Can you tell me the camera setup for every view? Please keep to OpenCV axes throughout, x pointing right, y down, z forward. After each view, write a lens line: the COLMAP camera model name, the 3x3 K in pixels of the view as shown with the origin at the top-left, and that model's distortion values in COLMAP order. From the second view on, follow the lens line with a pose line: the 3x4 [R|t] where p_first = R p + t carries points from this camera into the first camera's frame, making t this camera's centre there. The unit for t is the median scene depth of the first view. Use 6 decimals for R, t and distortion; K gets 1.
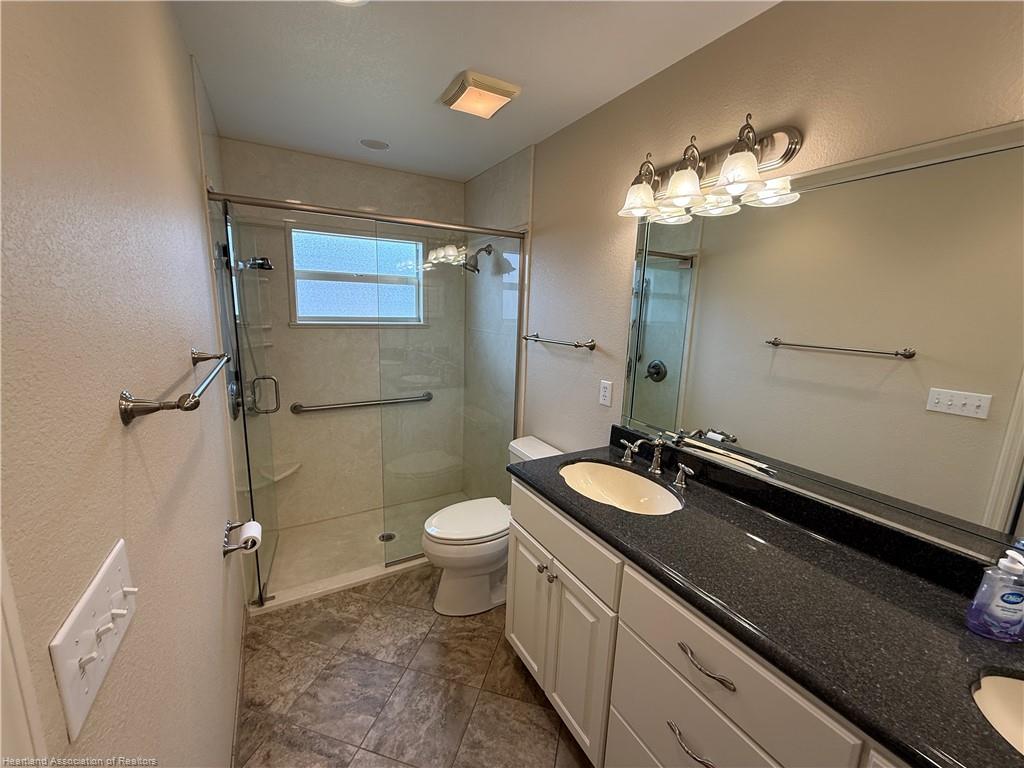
lens RADIAL K [[416.6, 0, 505.6], [0, 416.6, 380.9], [0, 0, 1]] dist [-0.001571, 0.001631]
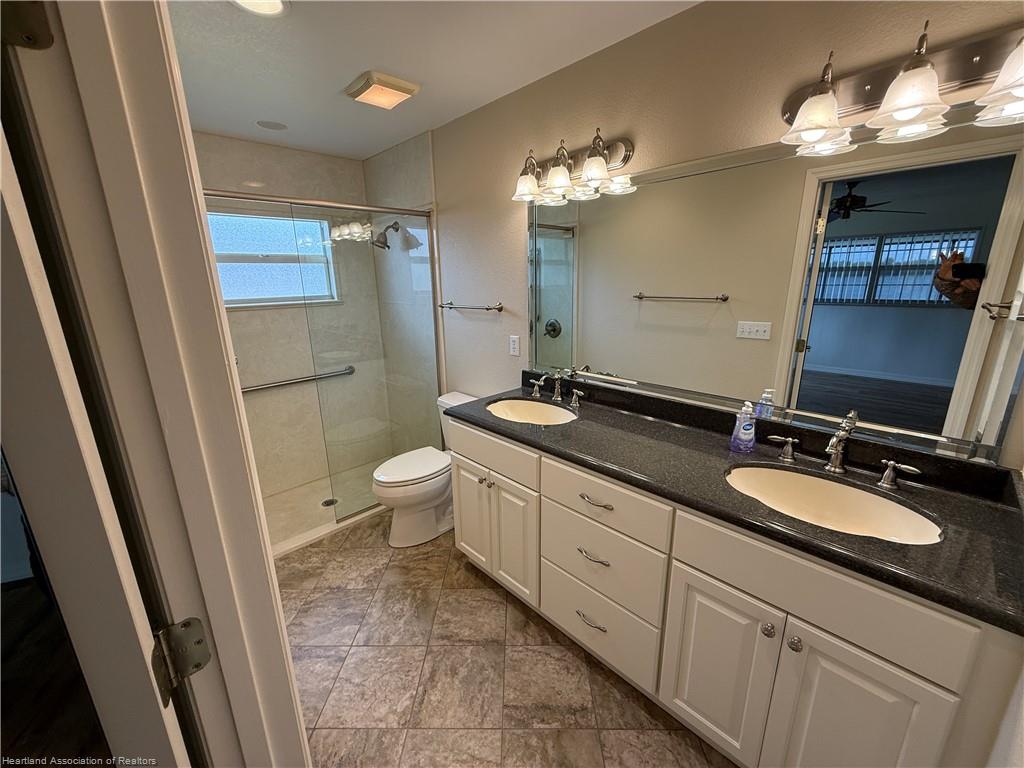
lens RADIAL K [[416.6, 0, 509.3], [0, 416.6, 381.9], [0, 0, 1]] dist [-0.001571, 0.001631]
pose [[0.967410, -0.111360, 0.227412, -0.066992], [0.095107, 0.992146, 0.081249, 0.033604], [-0.234674, -0.056973, 0.970403, -0.197052]]
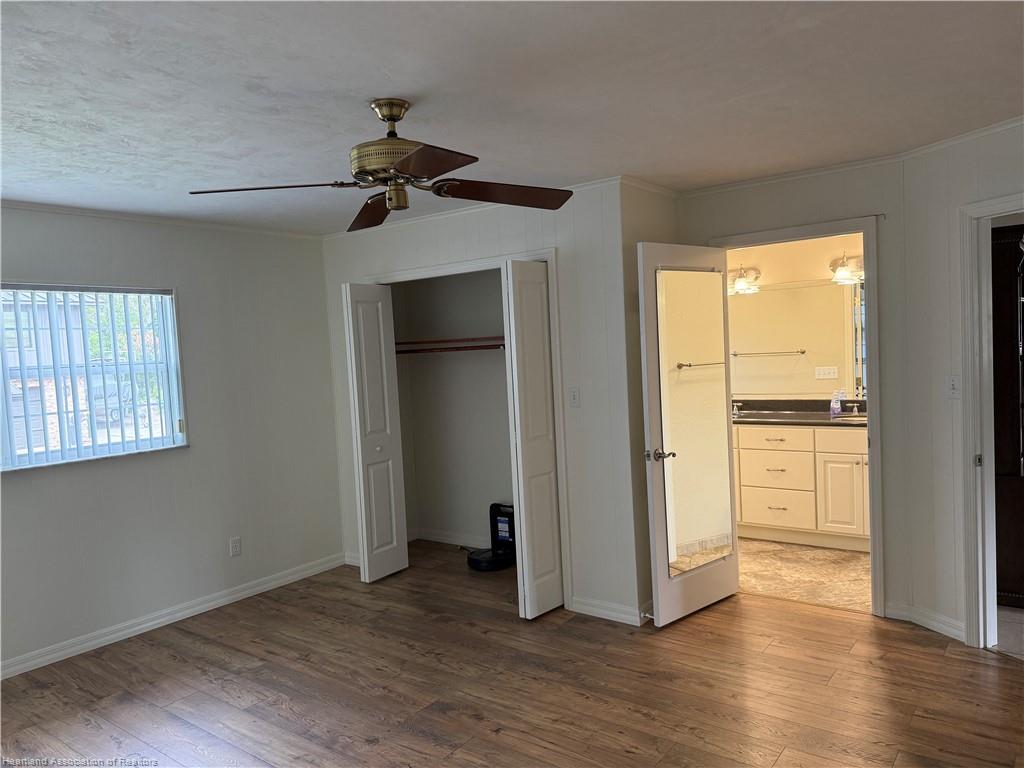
lens RADIAL K [[718.9, 0, 512.4], [0, 718.9, 387.7], [0, 0, 1]] dist [0.046246, -0.080760]
pose [[0.915037, -0.105040, 0.389454, -1.665300], [0.153674, 0.983466, -0.095809, 0.230509], [-0.372950, 0.147518, 0.916049, -1.627531]]
